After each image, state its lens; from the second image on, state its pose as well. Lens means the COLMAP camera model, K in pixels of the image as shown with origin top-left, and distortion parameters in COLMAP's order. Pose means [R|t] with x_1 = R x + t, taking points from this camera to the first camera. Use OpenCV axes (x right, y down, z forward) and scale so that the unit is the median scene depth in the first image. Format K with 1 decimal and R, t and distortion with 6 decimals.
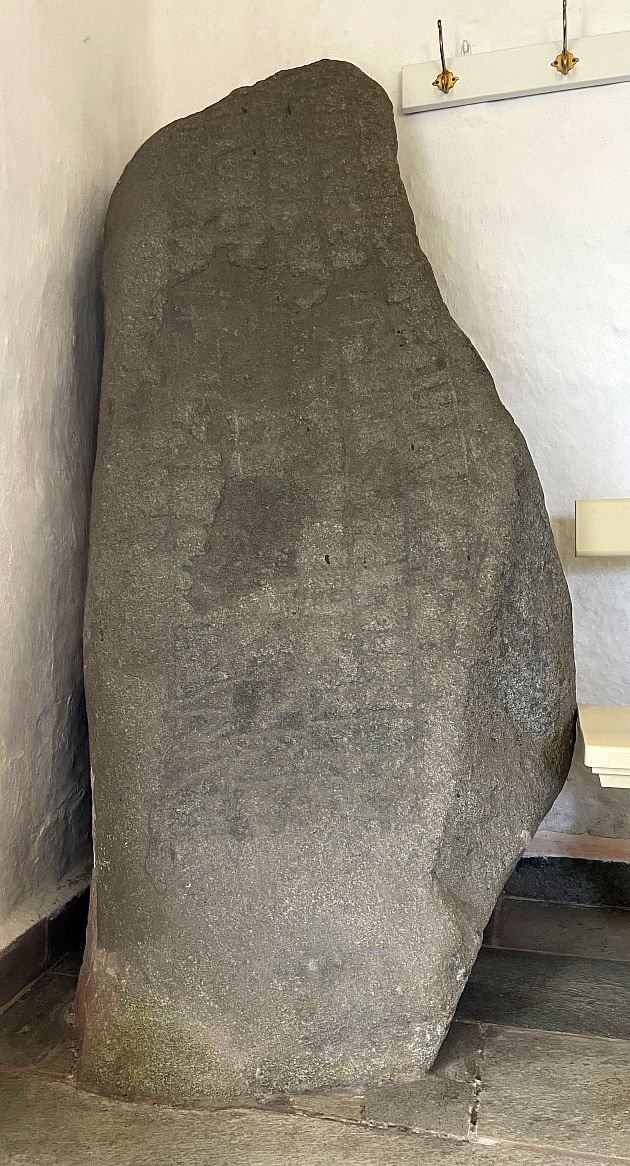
lens RADIAL K [[923.6, 0, 272.3], [0, 923.6, 583.9], [0, 0, 1]] dist [0.062250, -0.036357]
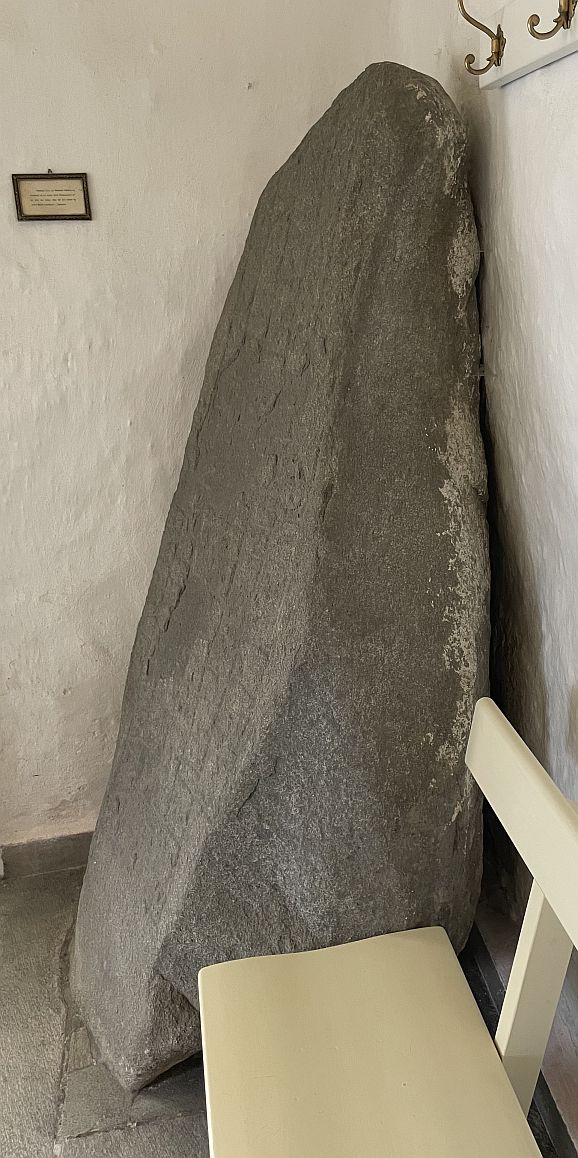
lens RADIAL K [[917.6, 0, 330.4], [0, 917.6, 552.1], [0, 0, 1]] dist [0.076349, -0.079850]
pose [[0.448629, 0.281453, -0.848243, 1.006500], [0.005084, 0.948298, 0.317341, -0.507218], [0.893704, -0.146681, 0.424003, 0.693078]]
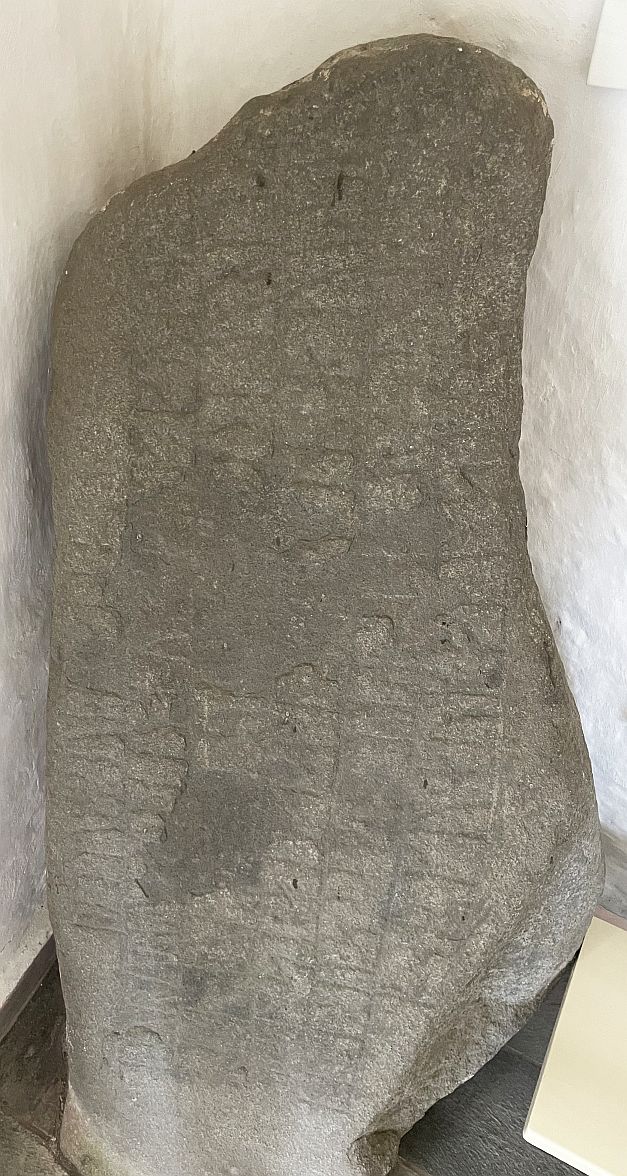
lens RADIAL K [[917.7, 0, 188.9], [0, 917.7, 549.2], [0, 0, 1]] dist [0.073087, -0.088467]
pose [[0.967824, 0.153824, -0.199133, 0.087037], [0.008647, 0.770587, 0.637277, -0.814900], [0.251478, -0.618494, 0.744463, 0.511989]]
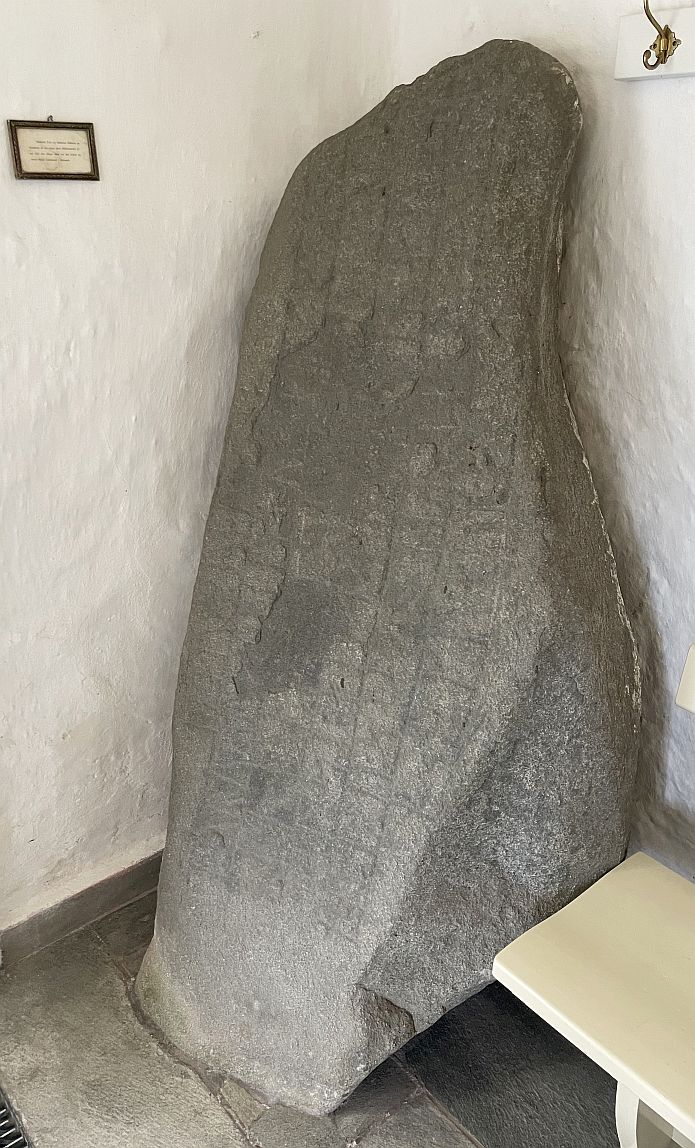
lens RADIAL K [[916.8, 0, 345.6], [0, 916.8, 566.6], [0, 0, 1]] dist [0.072874, -0.073861]
pose [[0.822890, 0.235545, -0.517079, 0.562999], [-0.029361, 0.926440, 0.375296, -0.533515], [0.567441, -0.293646, 0.769274, 0.234348]]
